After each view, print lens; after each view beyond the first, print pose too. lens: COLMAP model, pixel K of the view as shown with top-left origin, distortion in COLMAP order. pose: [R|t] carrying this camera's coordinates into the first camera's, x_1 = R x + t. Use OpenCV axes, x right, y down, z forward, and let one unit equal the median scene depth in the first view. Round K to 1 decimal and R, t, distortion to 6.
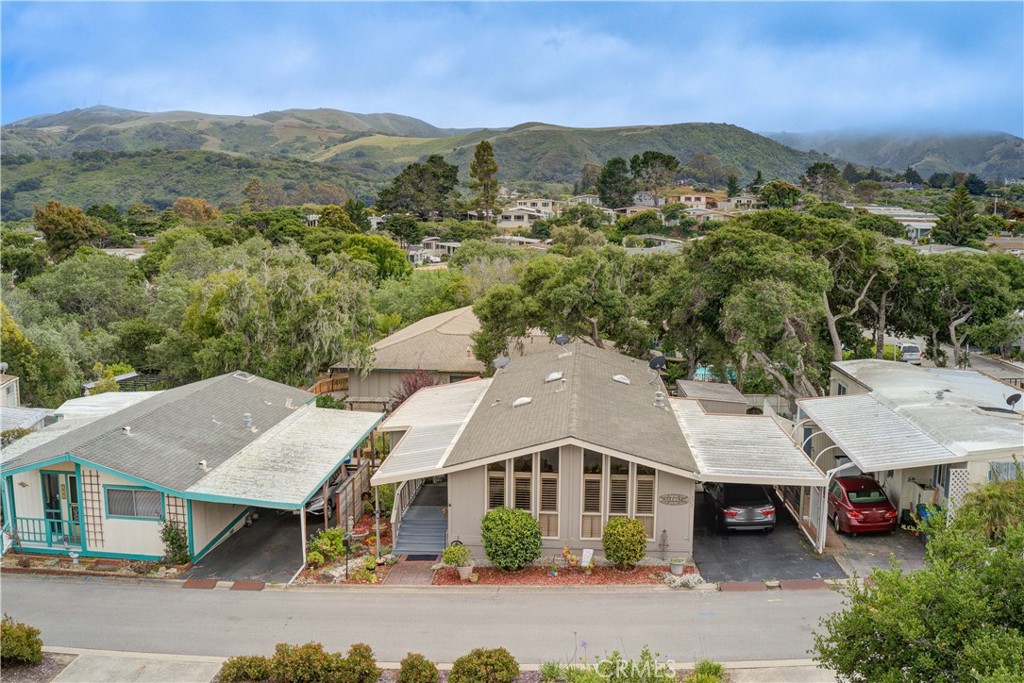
lens RADIAL K [[965.5, 0, 516.4], [0, 965.5, 341.0], [0, 0, 1]] dist [-0.185066, 0.006040]
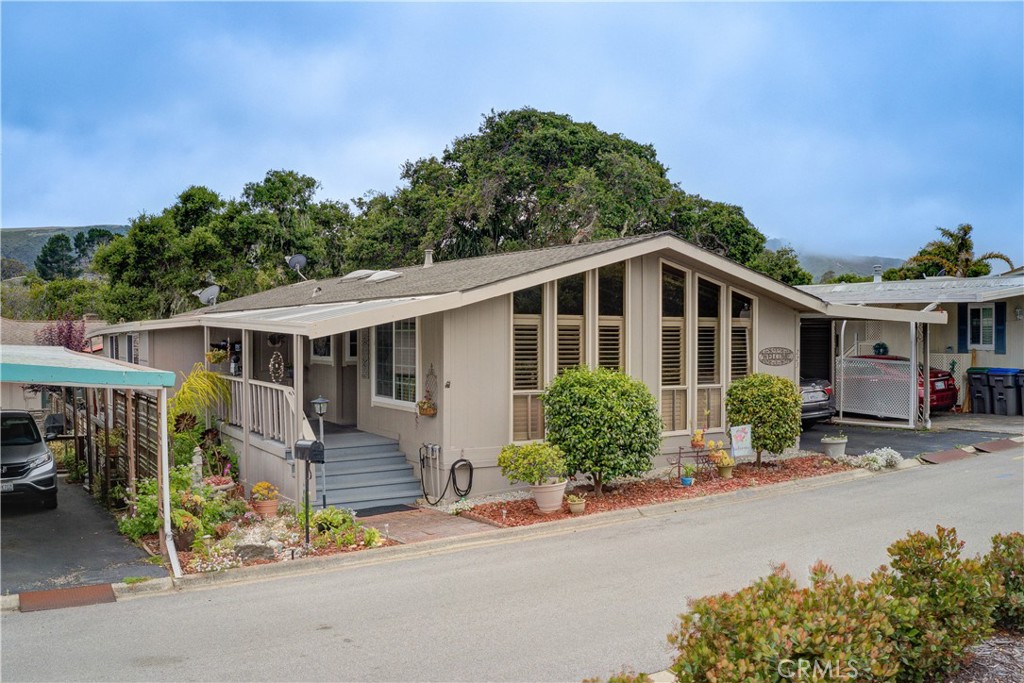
lens RADIAL K [[965.5, 0, 516.4], [0, 965.5, 341.0], [0, 0, 1]] dist [-0.185066, 0.006040]
pose [[0.824471, -0.010515, 0.565807, -0.181456], [0.075023, 0.993033, -0.090865, 0.112464], [-0.560909, 0.117364, 0.819516, 0.332172]]
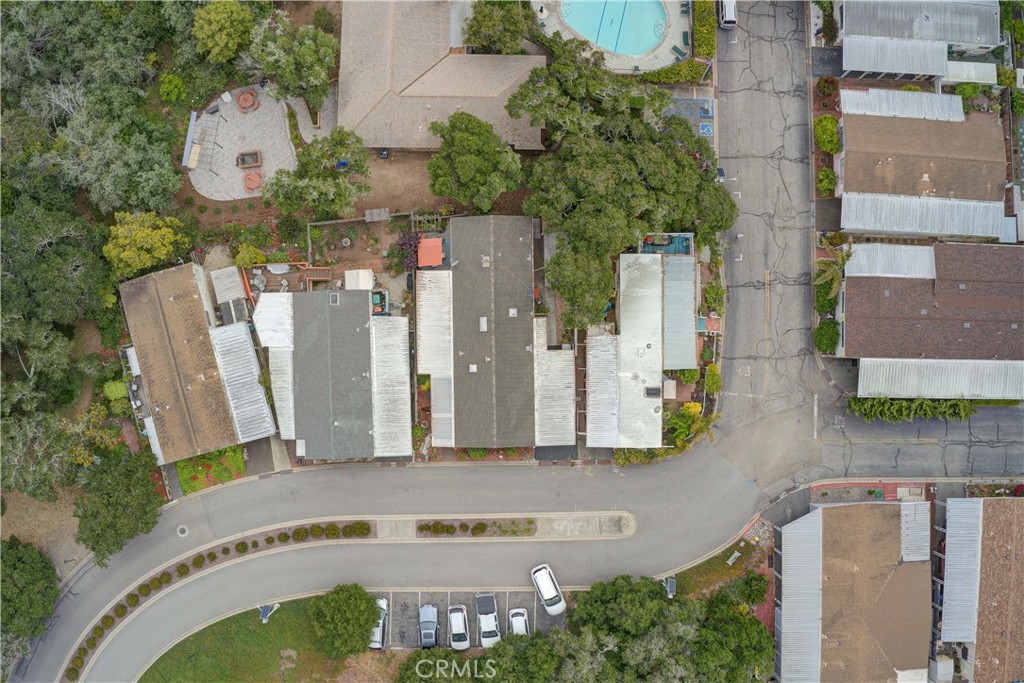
lens RADIAL K [[965.5, 0, 516.4], [0, 965.5, 341.0], [0, 0, 1]] dist [-0.185066, 0.006040]
pose [[0.996043, -0.088874, 0.000482, 0.086753], [0.013105, 0.152235, 0.988257, -1.713407], [-0.087903, -0.984340, 0.152797, 0.469751]]
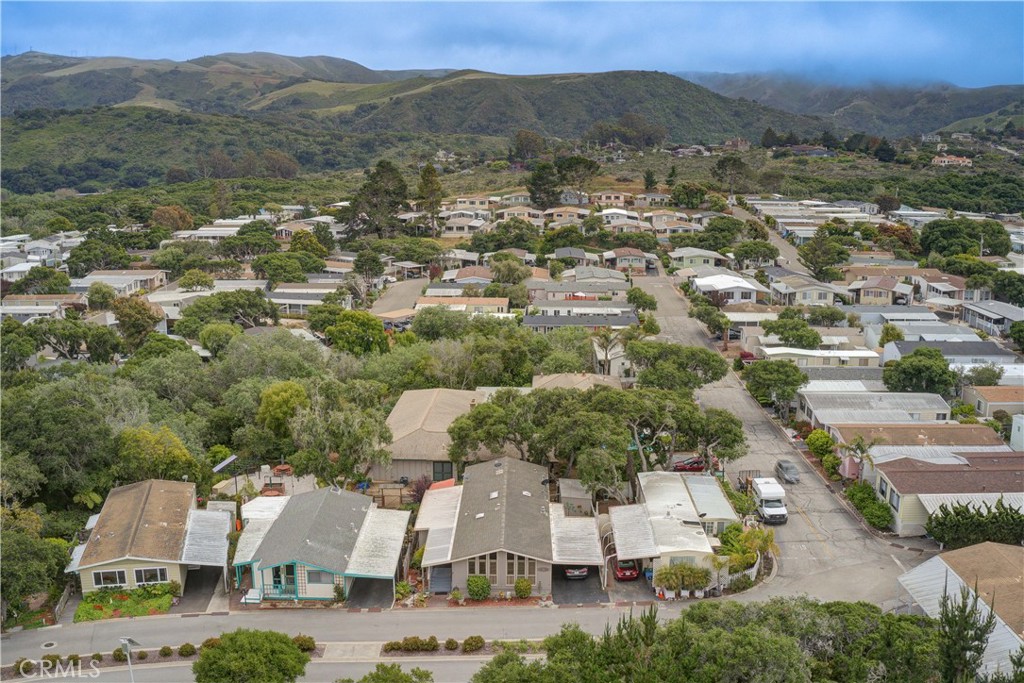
lens RADIAL K [[965.5, 0, 516.4], [0, 965.5, 341.0], [0, 0, 1]] dist [-0.185066, 0.006040]
pose [[0.997796, -0.015920, 0.064415, -0.031610], [0.011532, 0.997624, 0.067927, -0.336553], [-0.065343, -0.067035, 0.995609, -0.806117]]
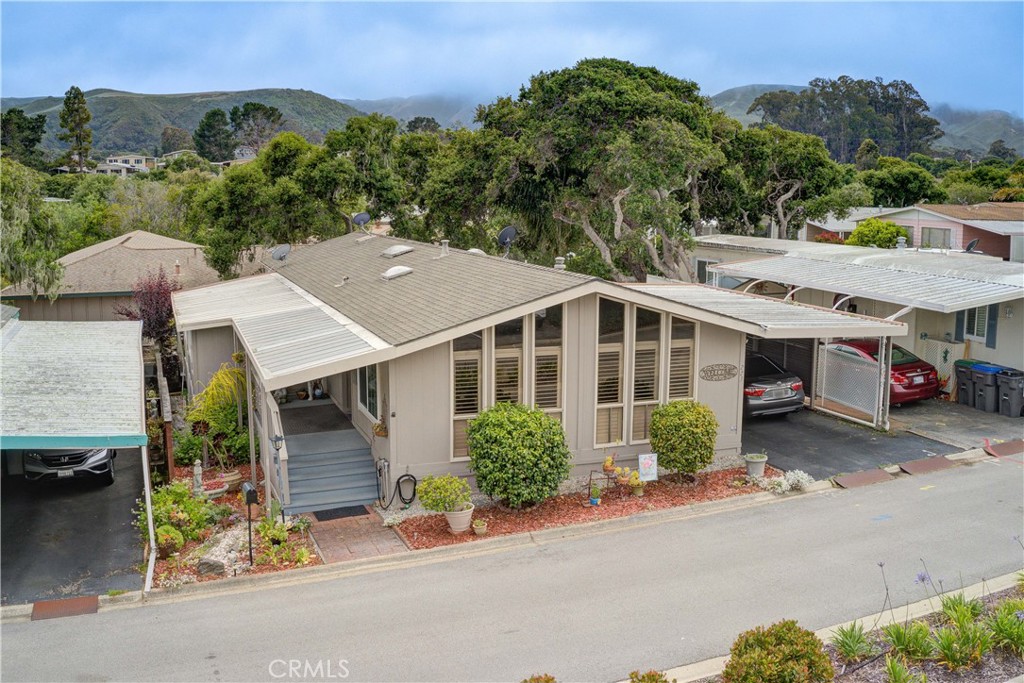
lens RADIAL K [[965.5, 0, 516.4], [0, 965.5, 341.0], [0, 0, 1]] dist [-0.185066, 0.006040]
pose [[0.906784, -0.066820, 0.416266, -0.139412], [0.053780, 0.997627, 0.042989, 0.060175], [-0.418151, -0.016595, 0.908226, 0.249789]]
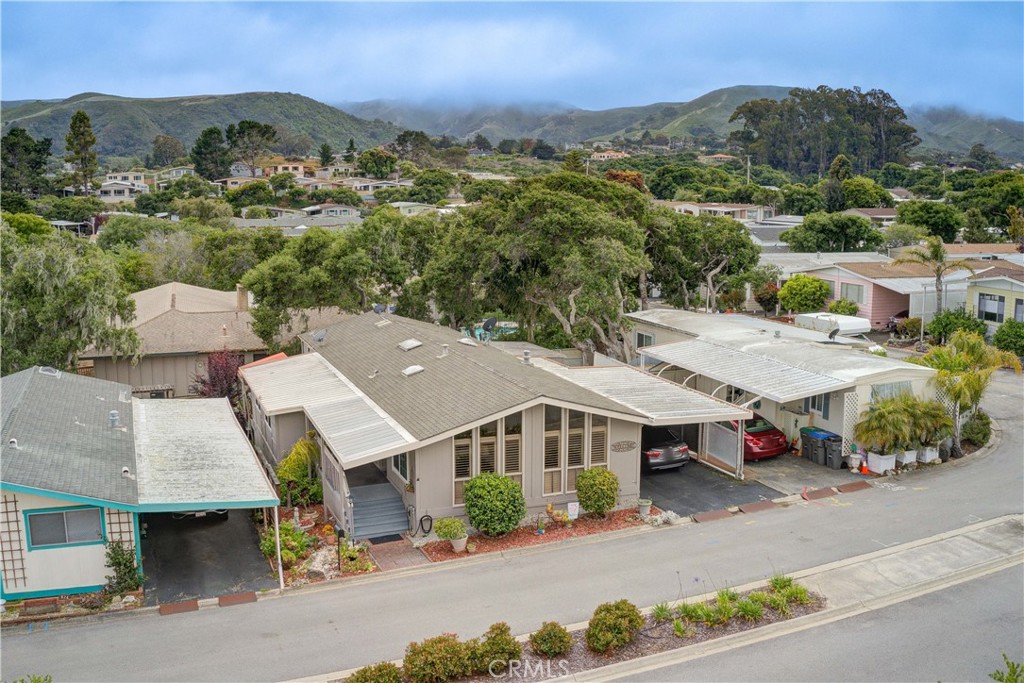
lens RADIAL K [[965.5, 0, 516.4], [0, 965.5, 341.0], [0, 0, 1]] dist [-0.185066, 0.006040]
pose [[0.901229, -0.071409, 0.427420, -0.219371], [0.058068, 0.997334, 0.044187, -0.002531], [-0.429436, -0.015003, 0.902973, 0.051715]]
